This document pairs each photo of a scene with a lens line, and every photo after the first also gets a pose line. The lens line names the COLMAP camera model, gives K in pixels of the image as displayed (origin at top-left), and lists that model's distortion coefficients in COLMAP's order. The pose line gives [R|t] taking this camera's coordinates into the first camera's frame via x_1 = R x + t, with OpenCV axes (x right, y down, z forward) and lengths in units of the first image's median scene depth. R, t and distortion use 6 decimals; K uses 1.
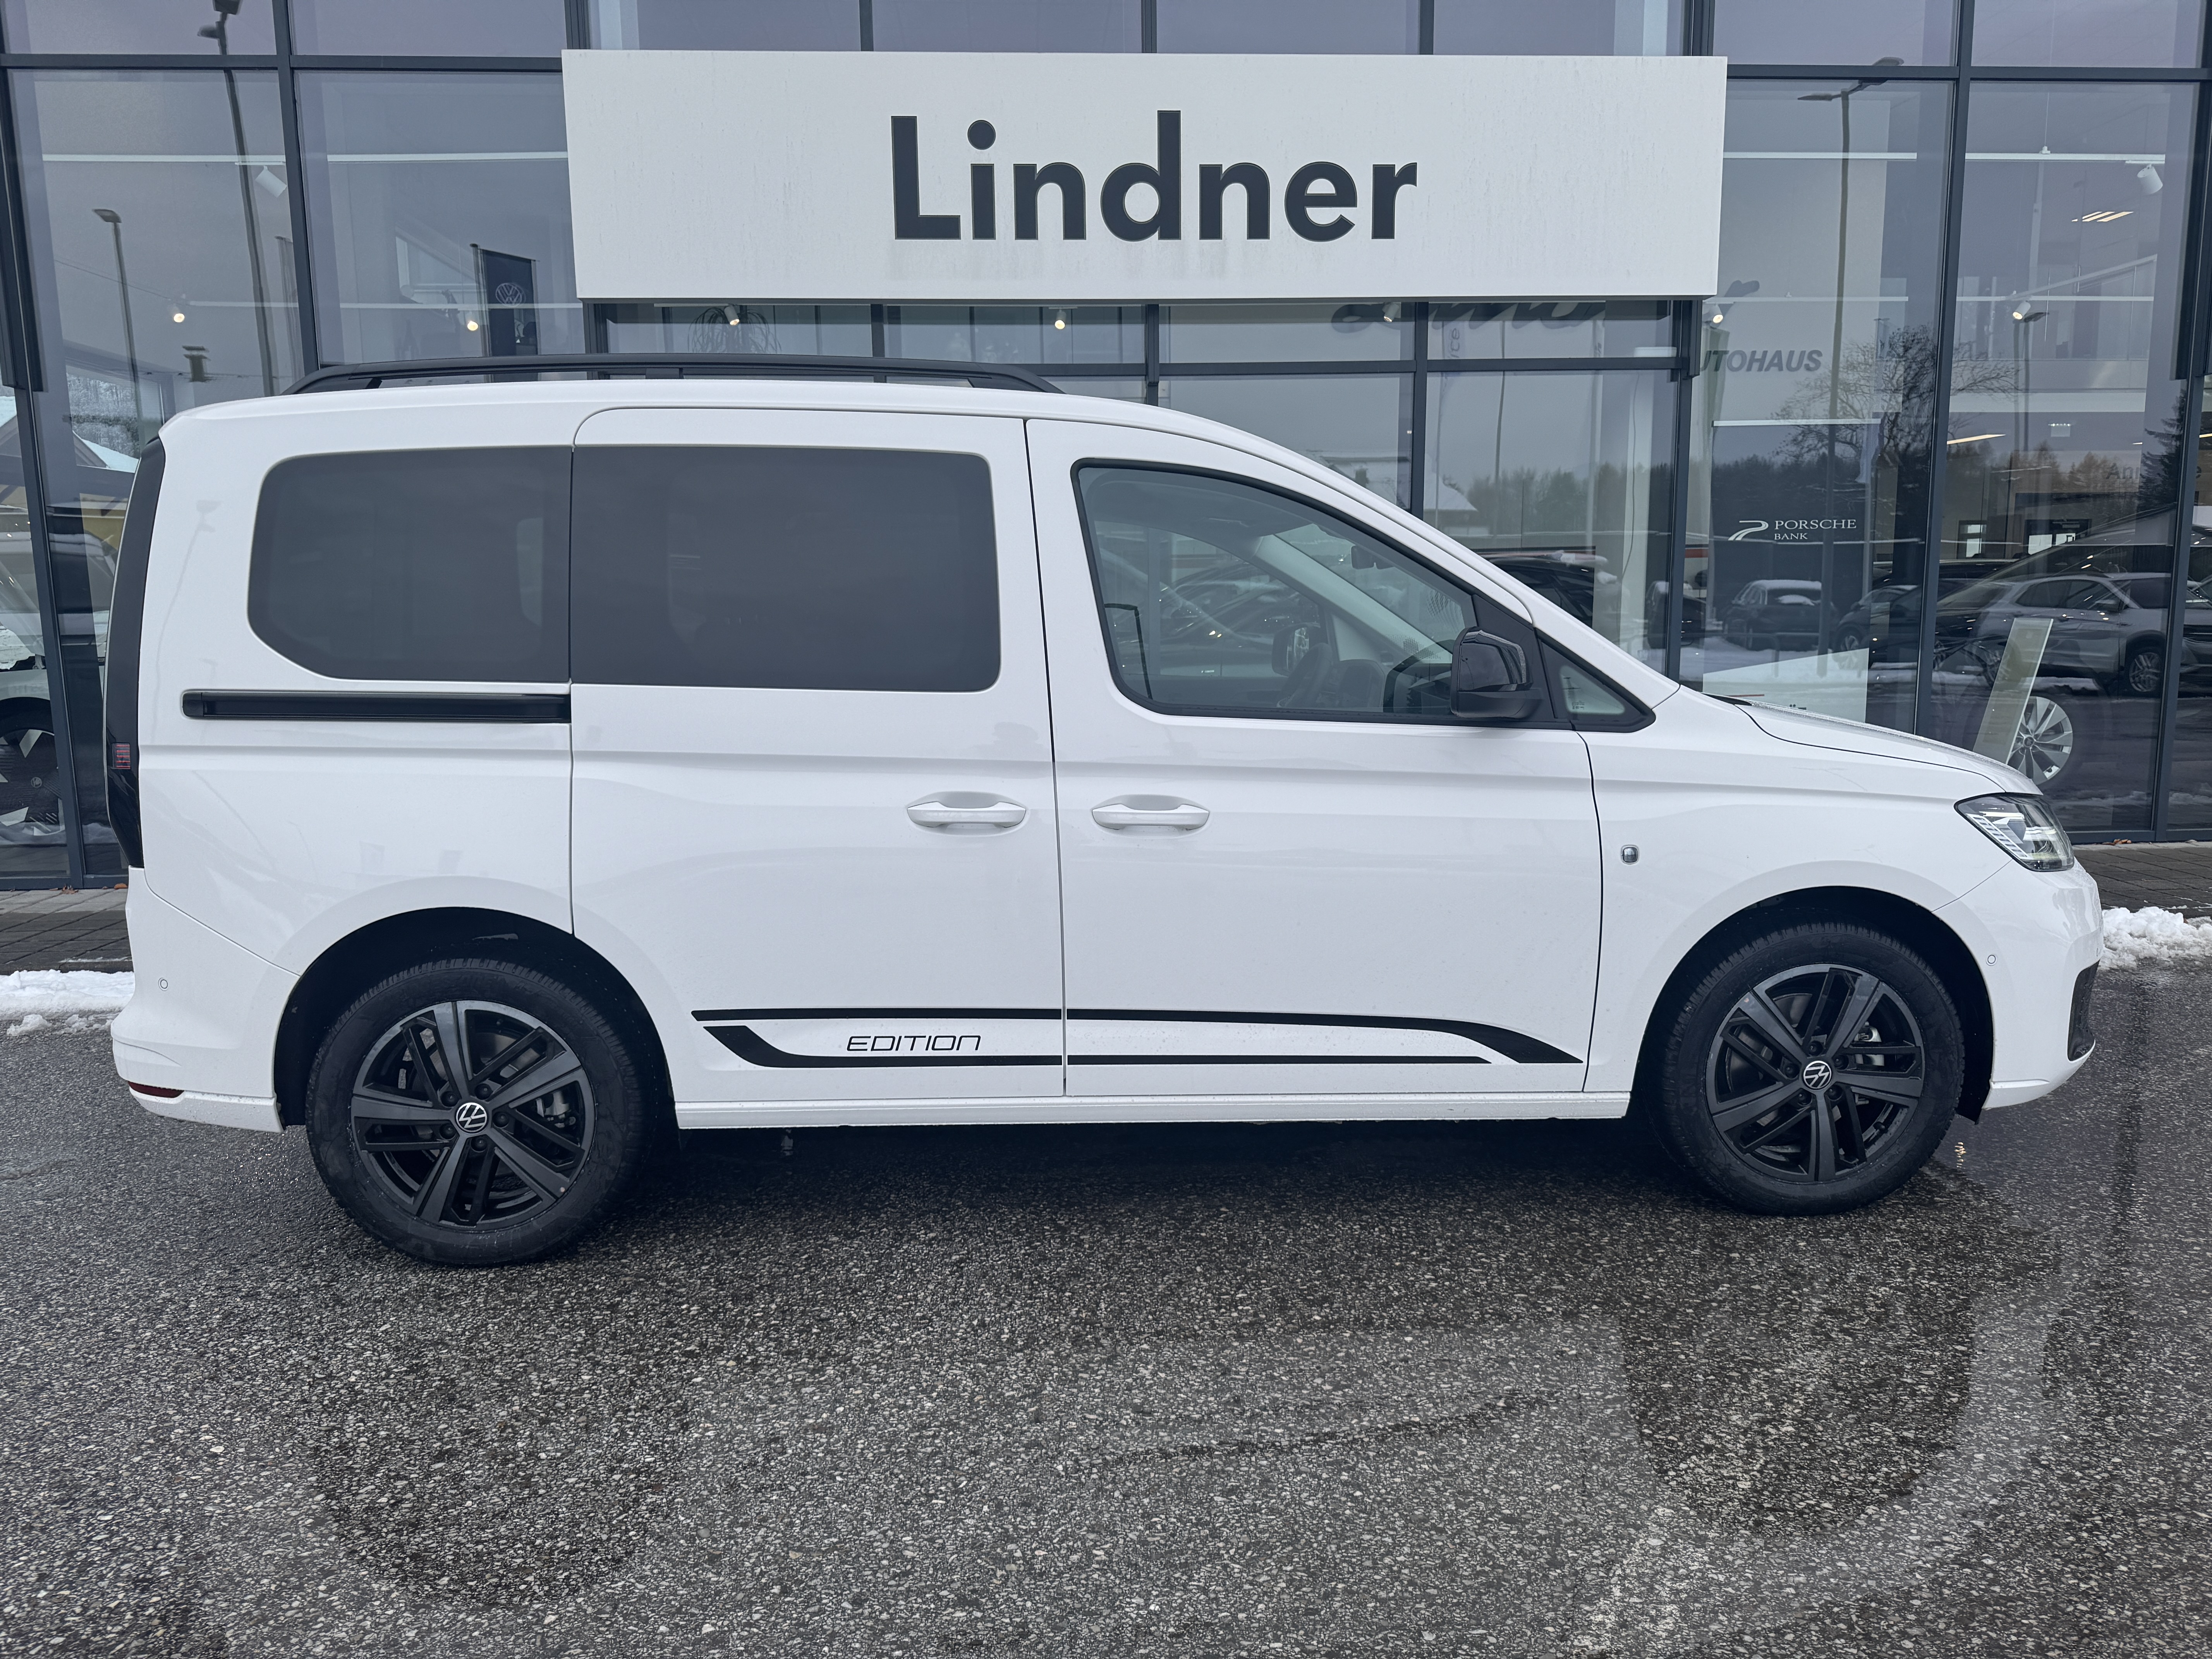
lens RADIAL K [[1553.9, 0, 1116.2], [0, 1553.9, 832.0], [0, 0, 1]] dist [0.003196, -0.008192]
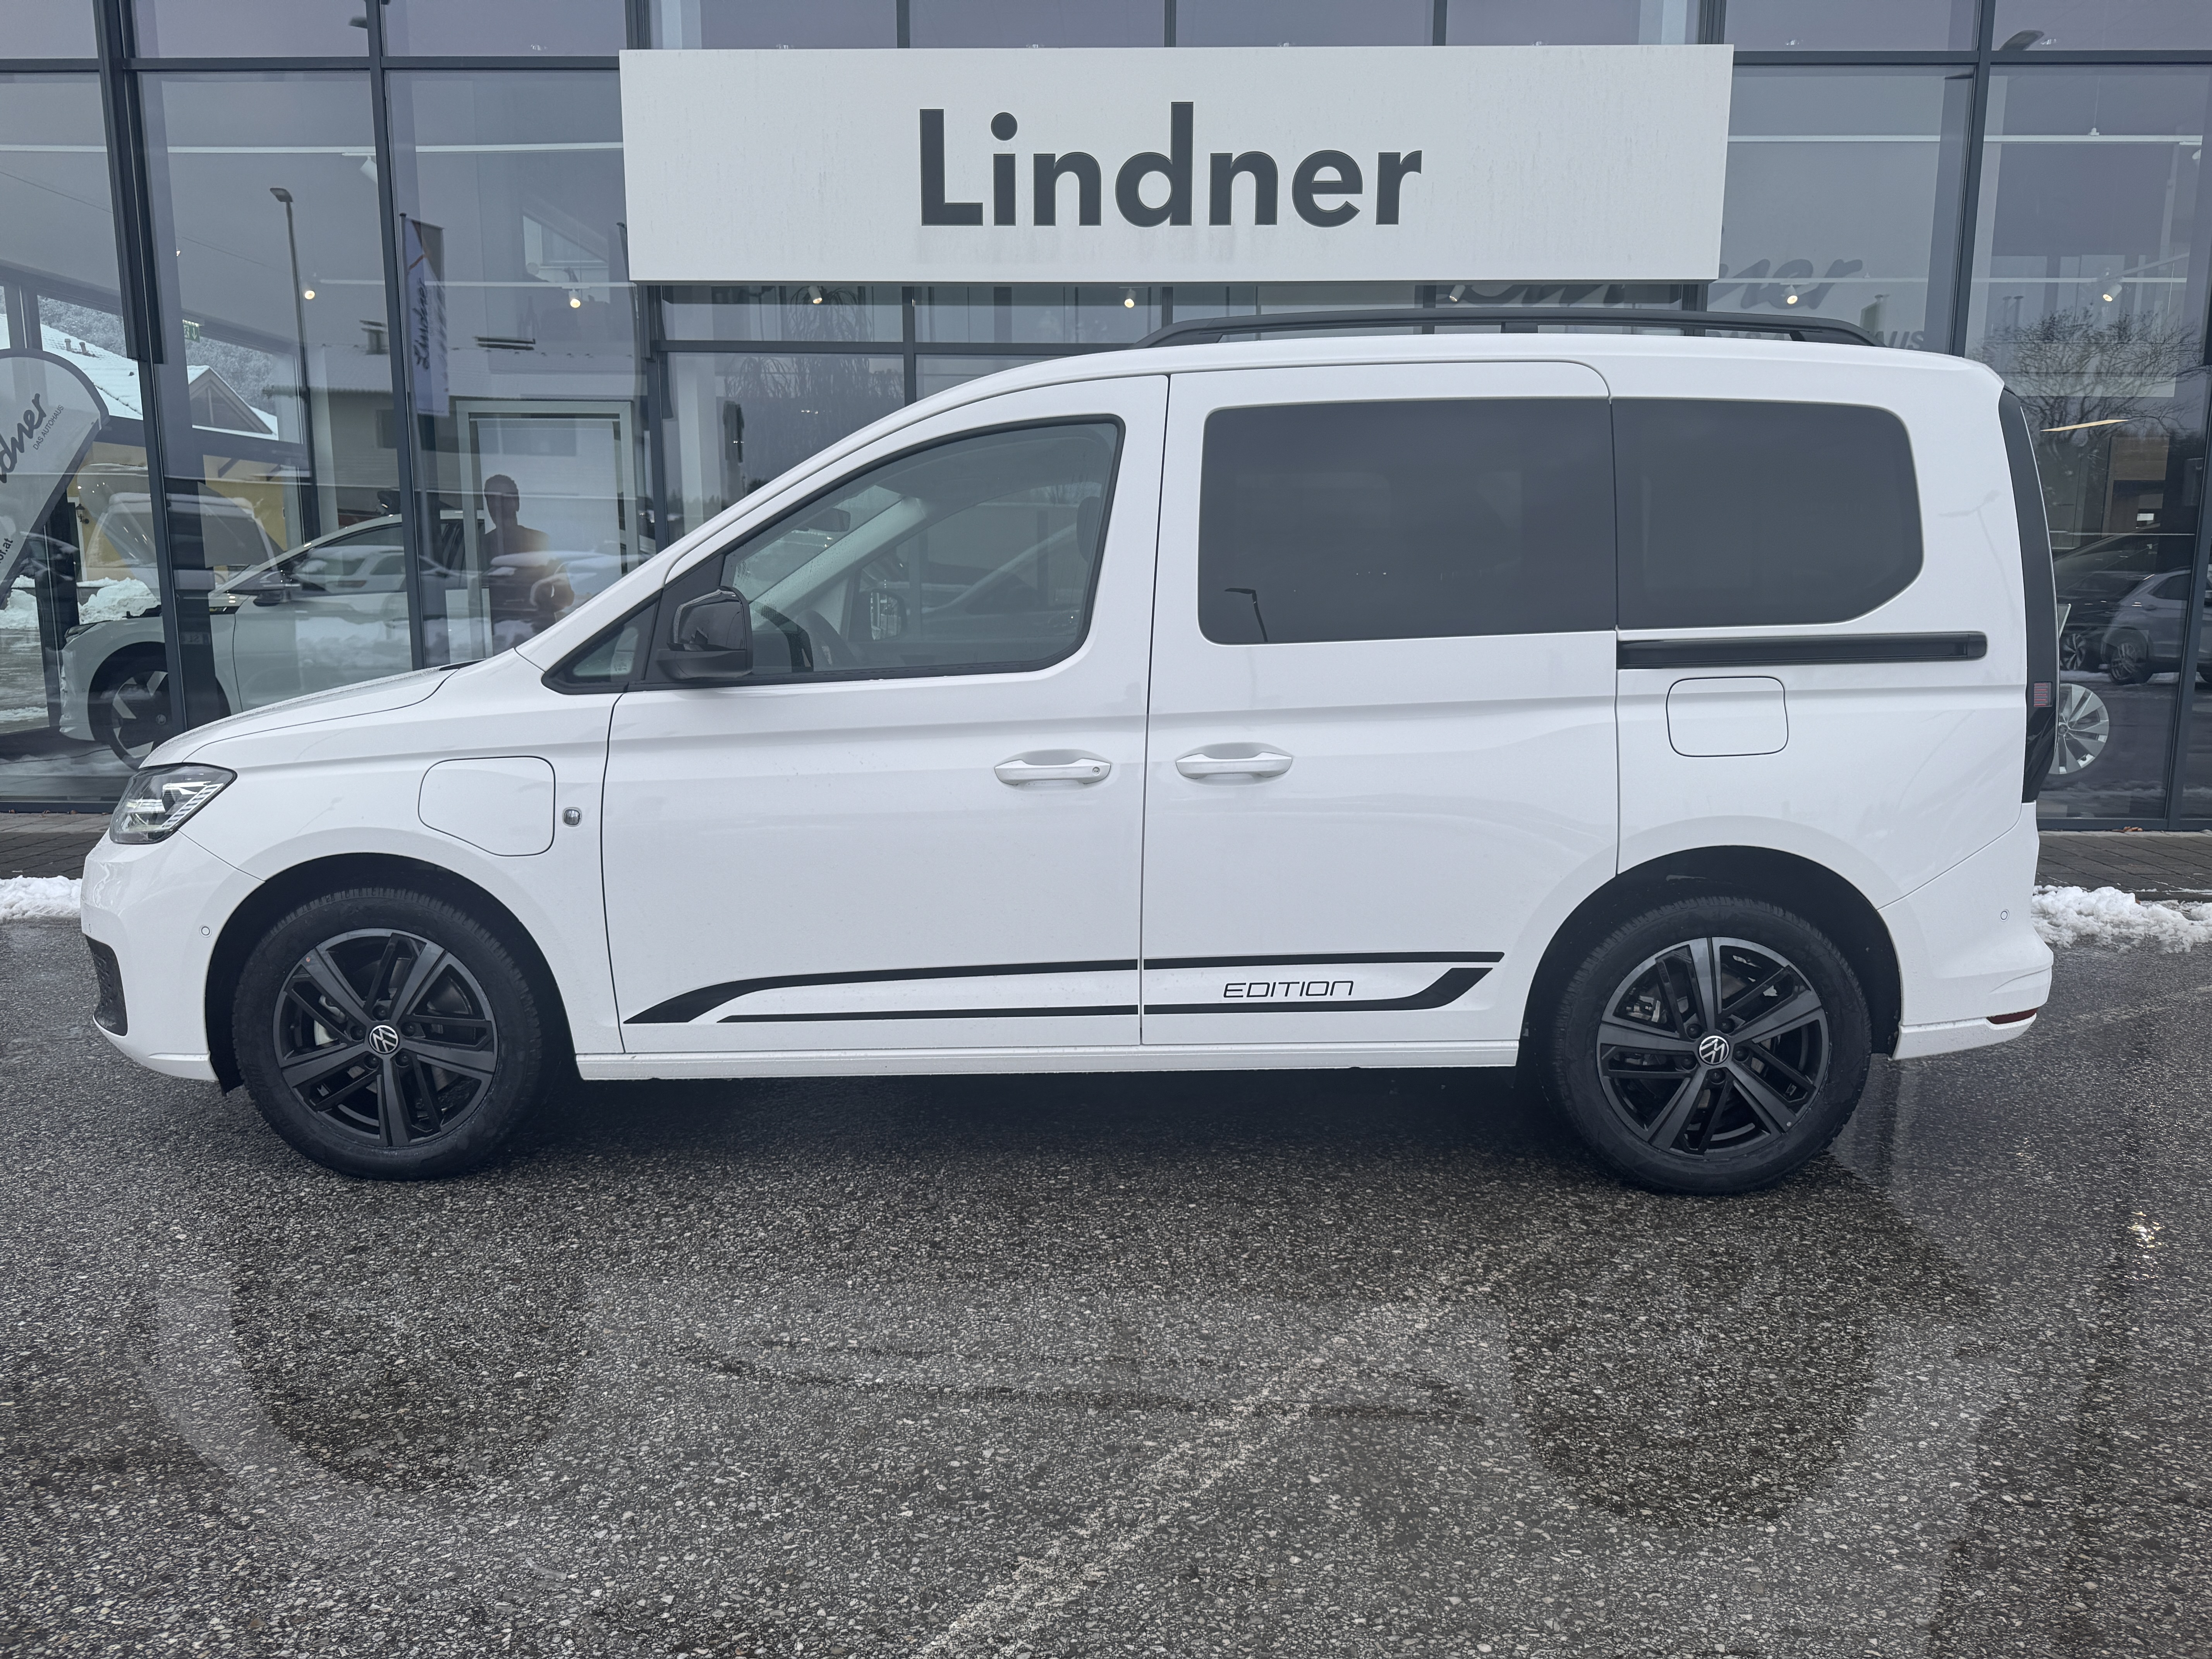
lens RADIAL K [[1553.9, 0, 1115.2], [0, 1553.9, 834.0], [0, 0, 1]] dist [0.003196, -0.008192]
pose [[0.996293, 0.030438, -0.080461, 0.088141], [-0.029222, 0.999441, 0.016250, 0.014168], [0.080911, -0.013838, 0.996625, -0.056560]]
